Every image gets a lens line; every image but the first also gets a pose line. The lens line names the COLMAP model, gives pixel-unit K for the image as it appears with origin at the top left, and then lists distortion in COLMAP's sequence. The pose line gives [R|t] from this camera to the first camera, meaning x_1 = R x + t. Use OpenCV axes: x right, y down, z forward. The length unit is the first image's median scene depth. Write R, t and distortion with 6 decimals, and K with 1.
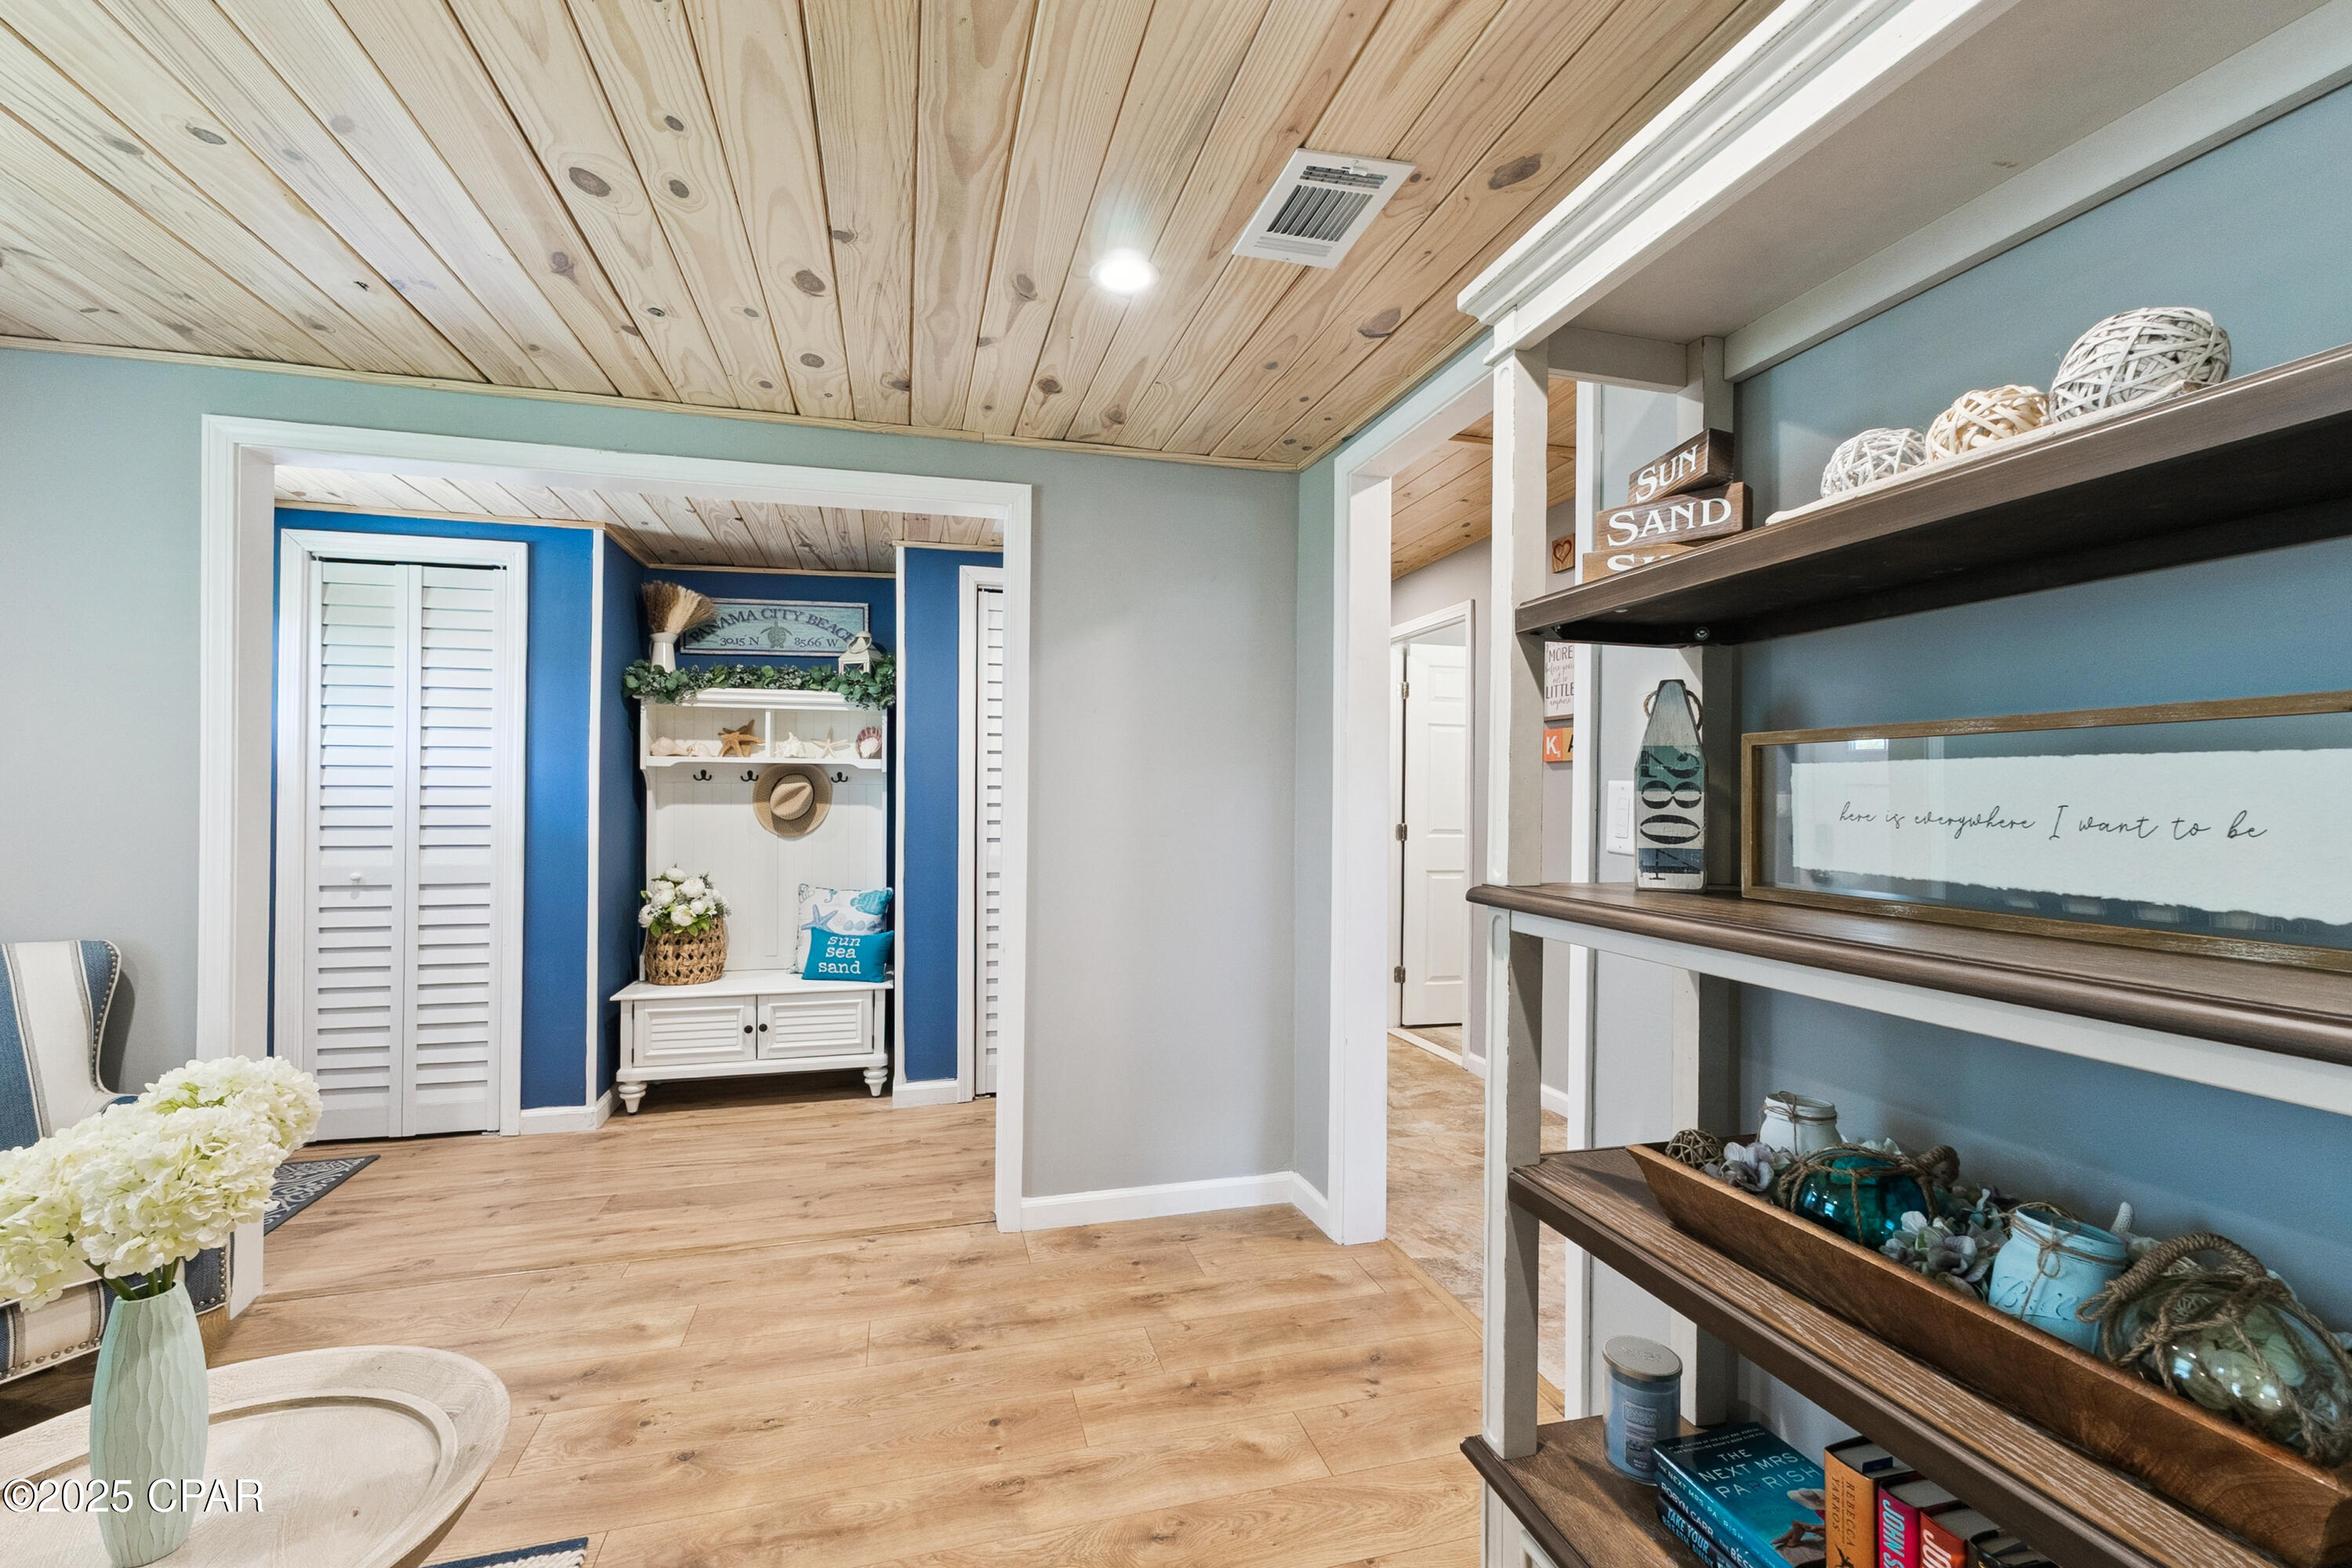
lens RADIAL K [[1019.8, 0, 1208.3], [0, 1019.8, 805.3], [0, 0, 1]] dist [0.011801, -0.000603]
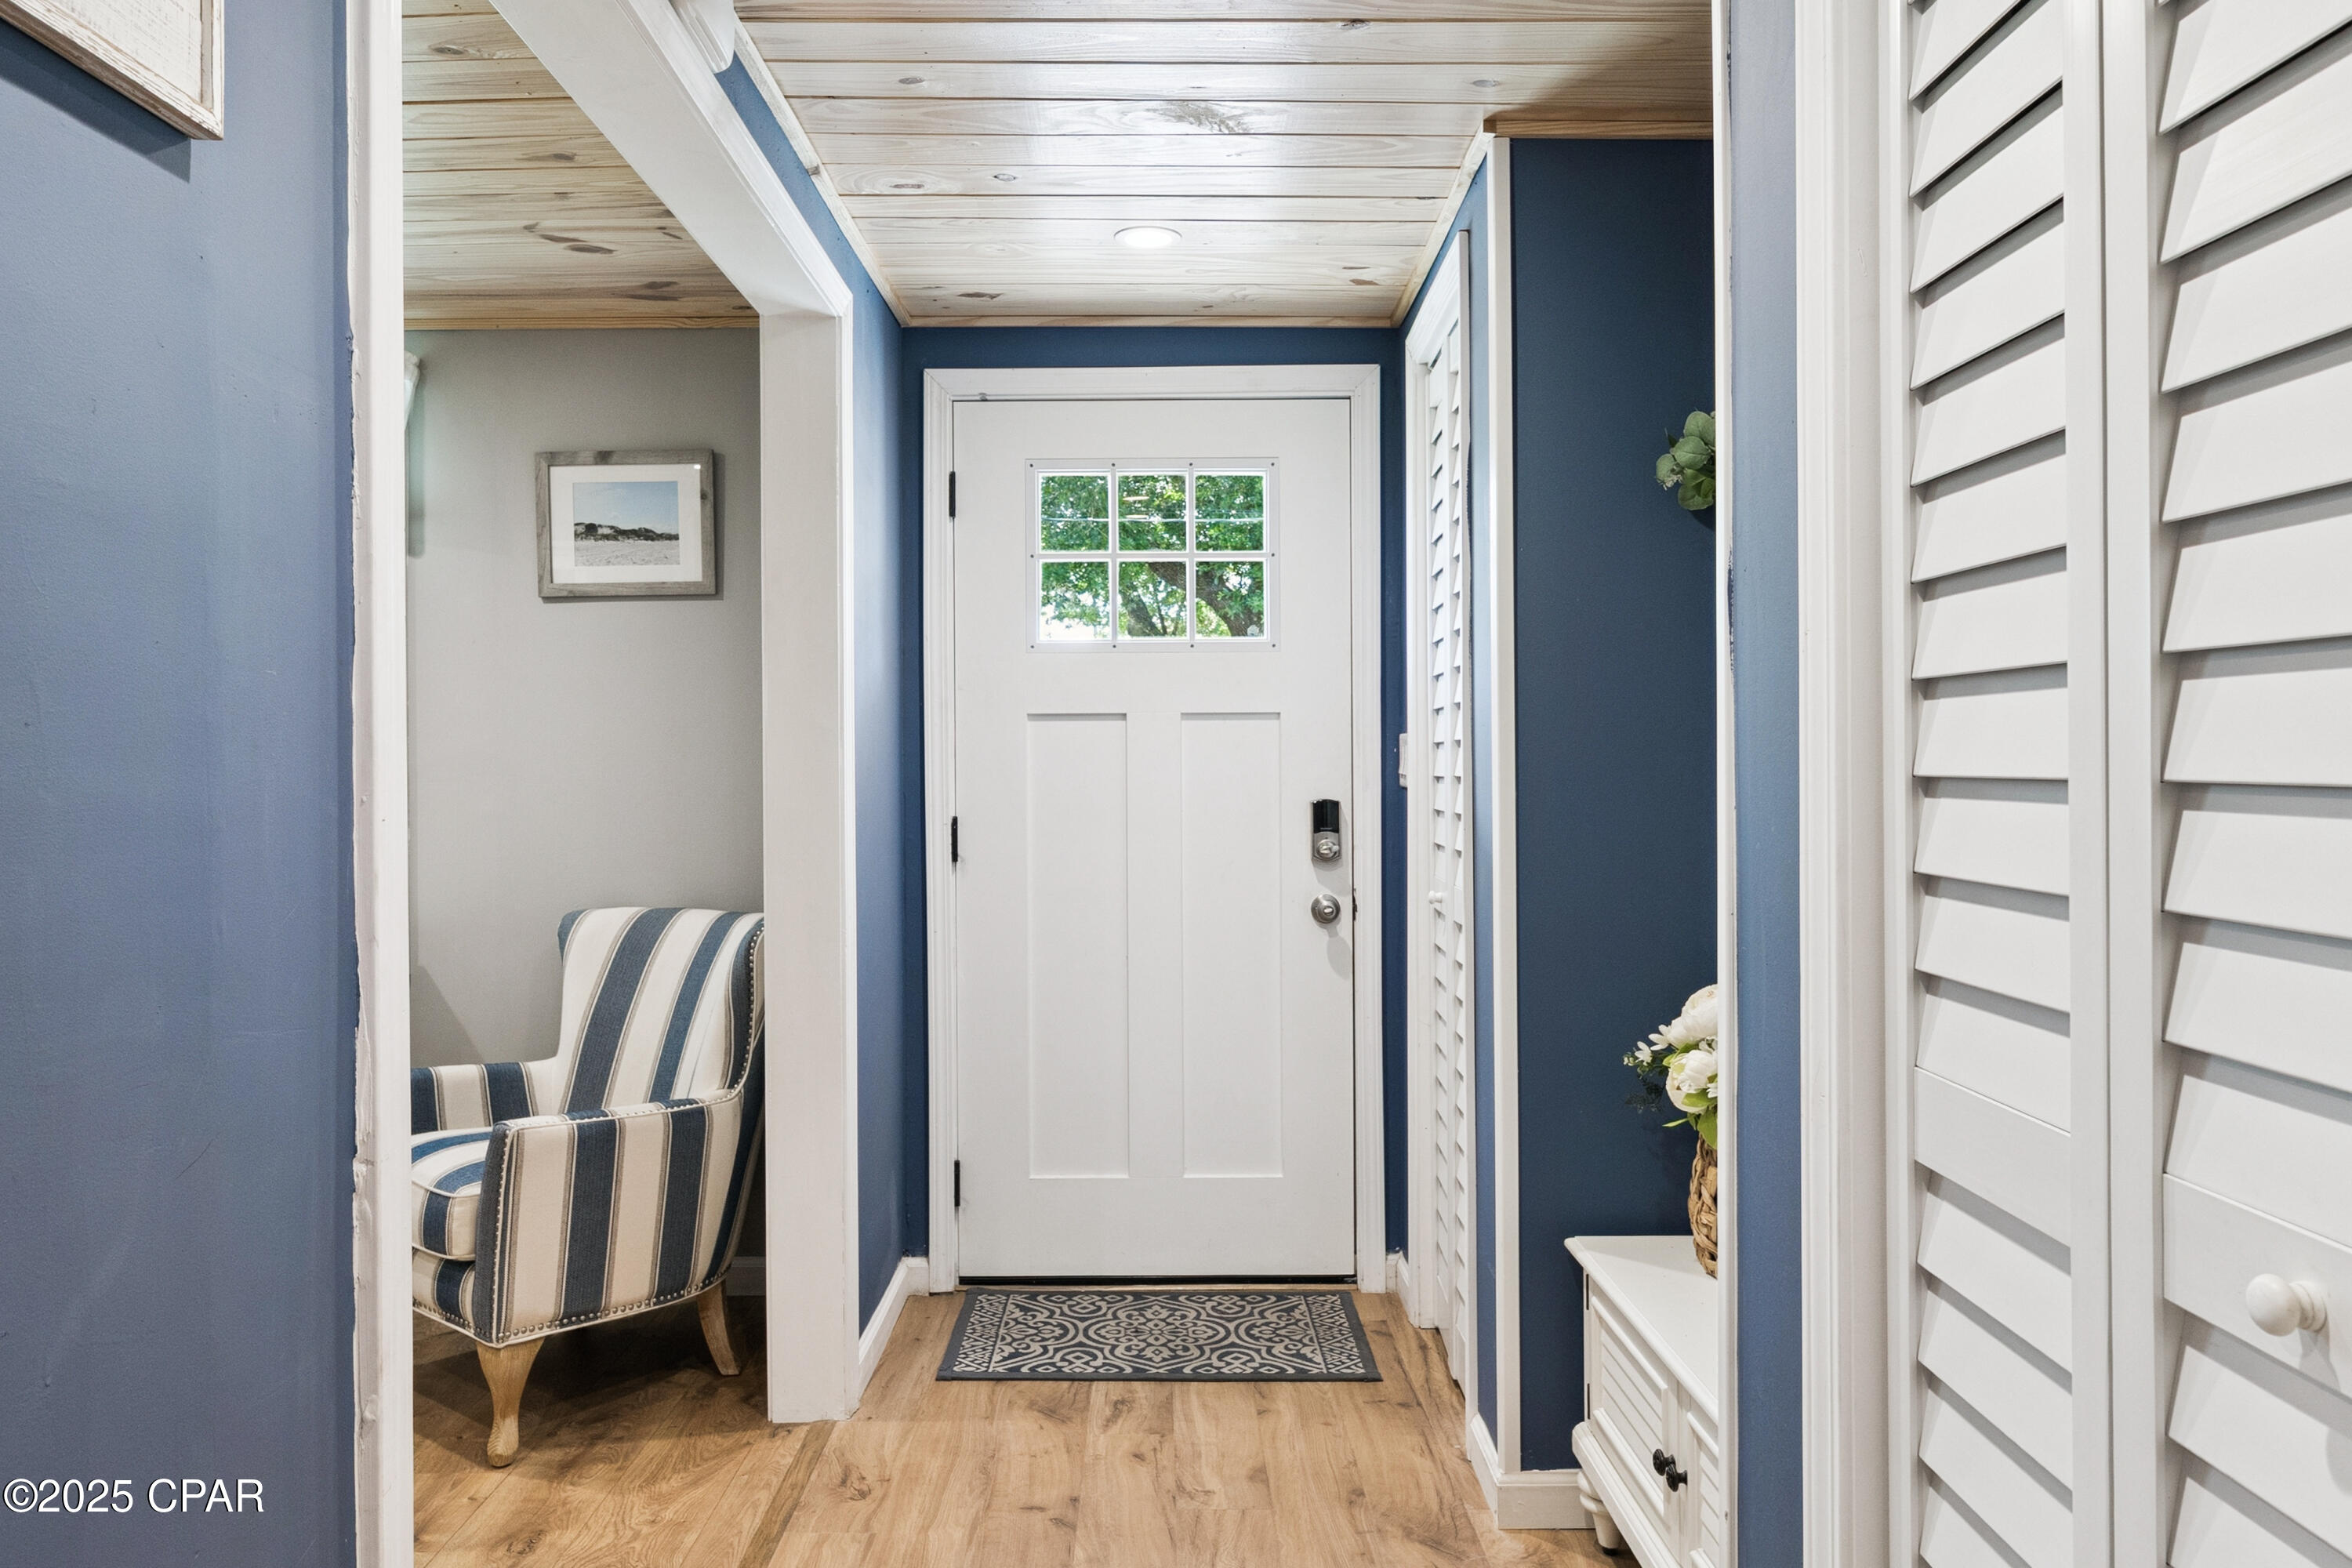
lens RADIAL K [[1645.0, 0, 1162.2], [0, 1645.0, 774.5], [0, 0, 1]] dist [-0.055466, -0.002499]
pose [[-0.276616, 0.000817, -0.960980, 0.191335], [-0.009607, 0.999947, 0.003615, -0.007709], [0.960932, 0.010233, -0.276594, 1.851369]]
